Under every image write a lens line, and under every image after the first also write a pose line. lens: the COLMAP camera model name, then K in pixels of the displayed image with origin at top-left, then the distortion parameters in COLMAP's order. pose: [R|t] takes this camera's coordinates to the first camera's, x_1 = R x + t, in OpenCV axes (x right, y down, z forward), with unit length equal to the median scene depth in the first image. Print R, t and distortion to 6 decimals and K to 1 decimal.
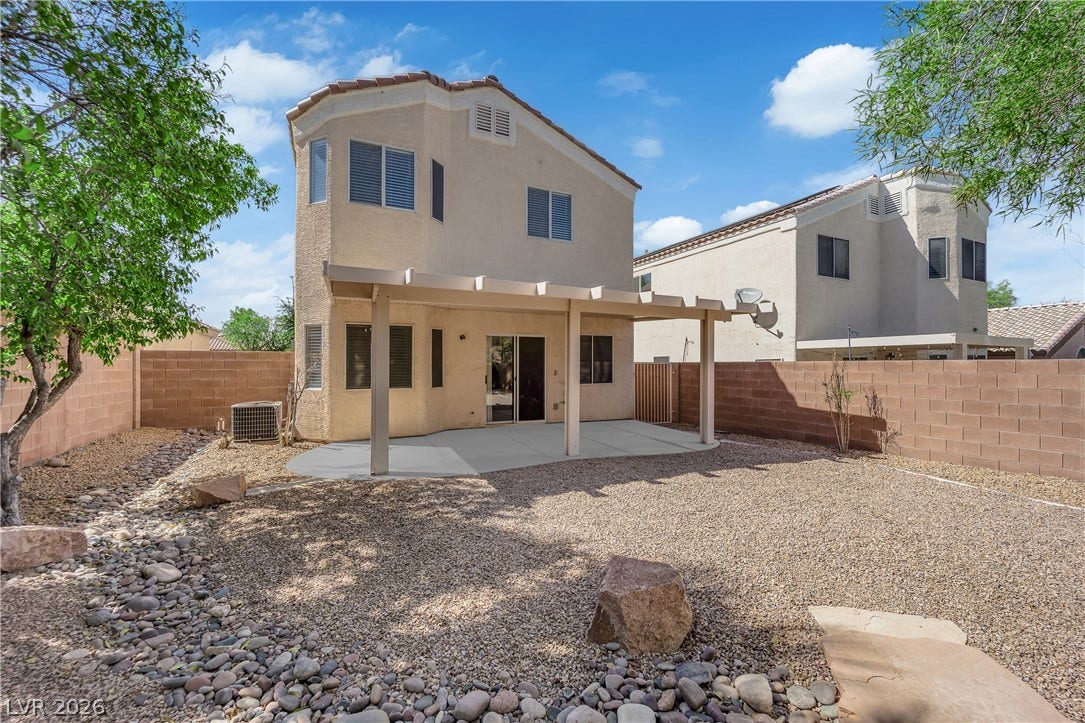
lens RADIAL K [[435.7, 0, 537.9], [0, 435.7, 363.4], [0, 0, 1]] dist [-0.018401, -0.000139]
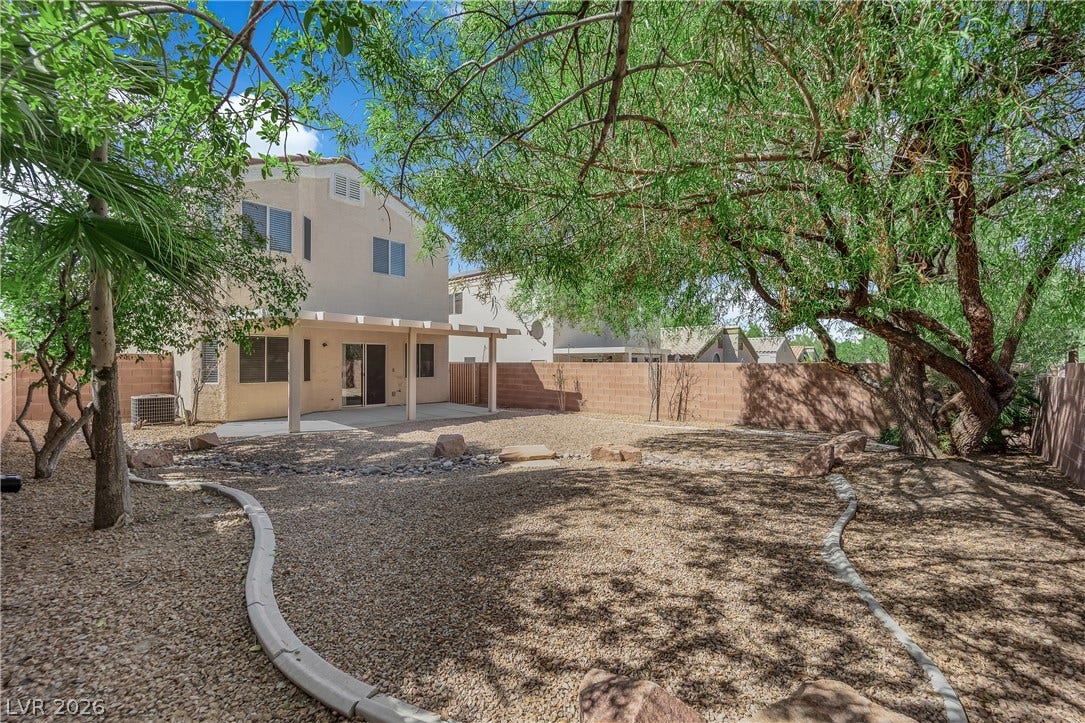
lens RADIAL K [[435.7, 0, 537.9], [0, 435.7, 363.4], [0, 0, 1]] dist [-0.018401, -0.000139]
pose [[0.914228, -0.000078, 0.405199, -0.114664], [-0.002215, 0.999984, 0.005190, -0.009947], [-0.405193, -0.005642, 0.914214, -0.537411]]
